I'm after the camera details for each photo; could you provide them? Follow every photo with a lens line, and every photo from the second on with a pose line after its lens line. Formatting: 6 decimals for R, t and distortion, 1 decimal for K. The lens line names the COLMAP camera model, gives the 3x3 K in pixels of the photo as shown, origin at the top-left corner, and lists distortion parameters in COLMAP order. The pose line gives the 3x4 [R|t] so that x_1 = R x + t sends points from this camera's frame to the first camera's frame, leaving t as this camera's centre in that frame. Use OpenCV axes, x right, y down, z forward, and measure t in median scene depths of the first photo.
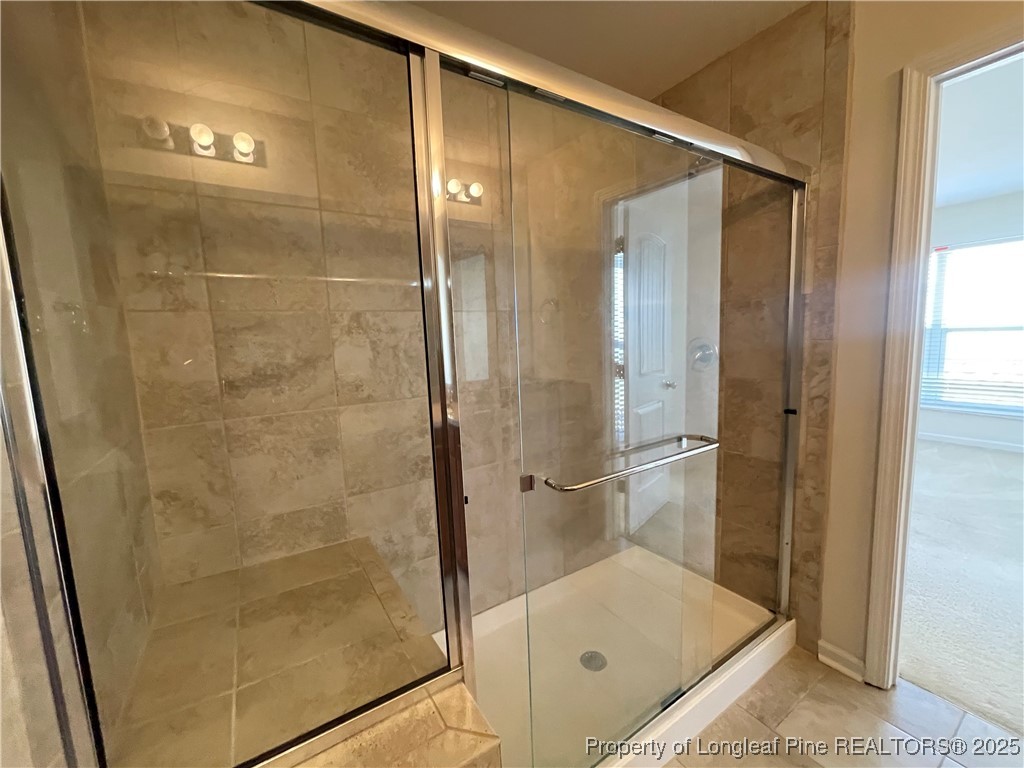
lens RADIAL K [[410.4, 0, 512.6], [0, 410.4, 384.4], [0, 0, 1]] dist [0.002055, -0.003269]
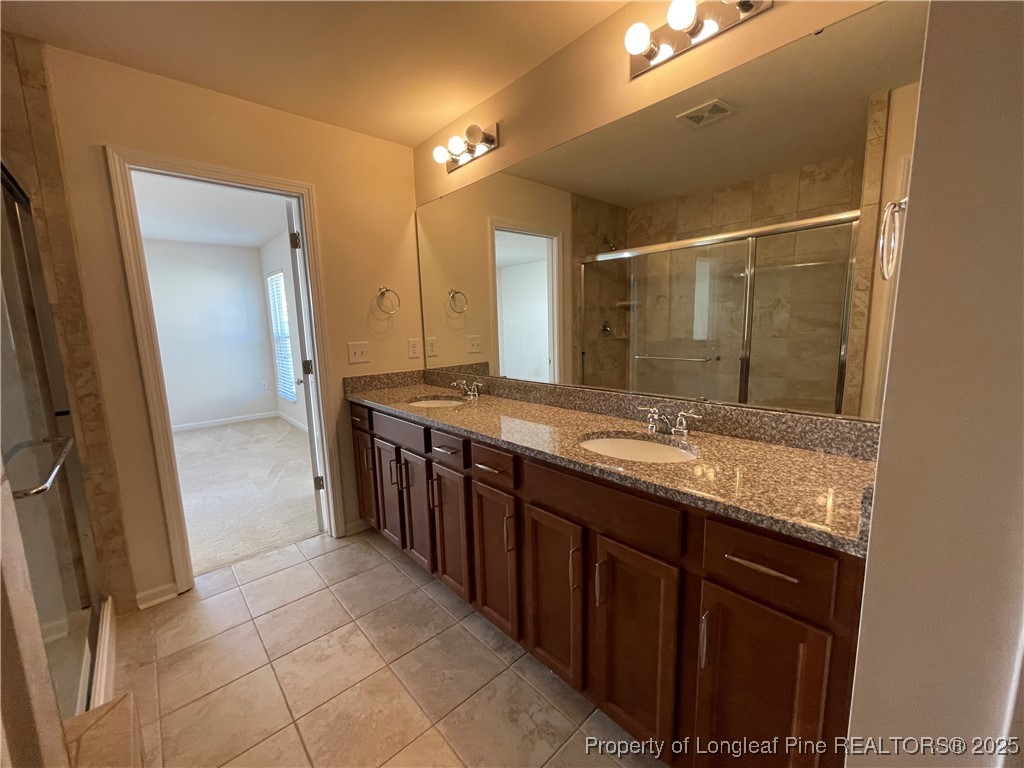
lens RADIAL K [[410.4, 0, 510.6], [0, 410.4, 386.2], [0, 0, 1]] dist [0.002055, -0.003269]
pose [[-0.167308, -0.101734, 0.980642, -0.580793], [0.146869, 0.980992, 0.126828, 0.035163], [-0.974904, 0.165245, -0.149186, 0.012652]]
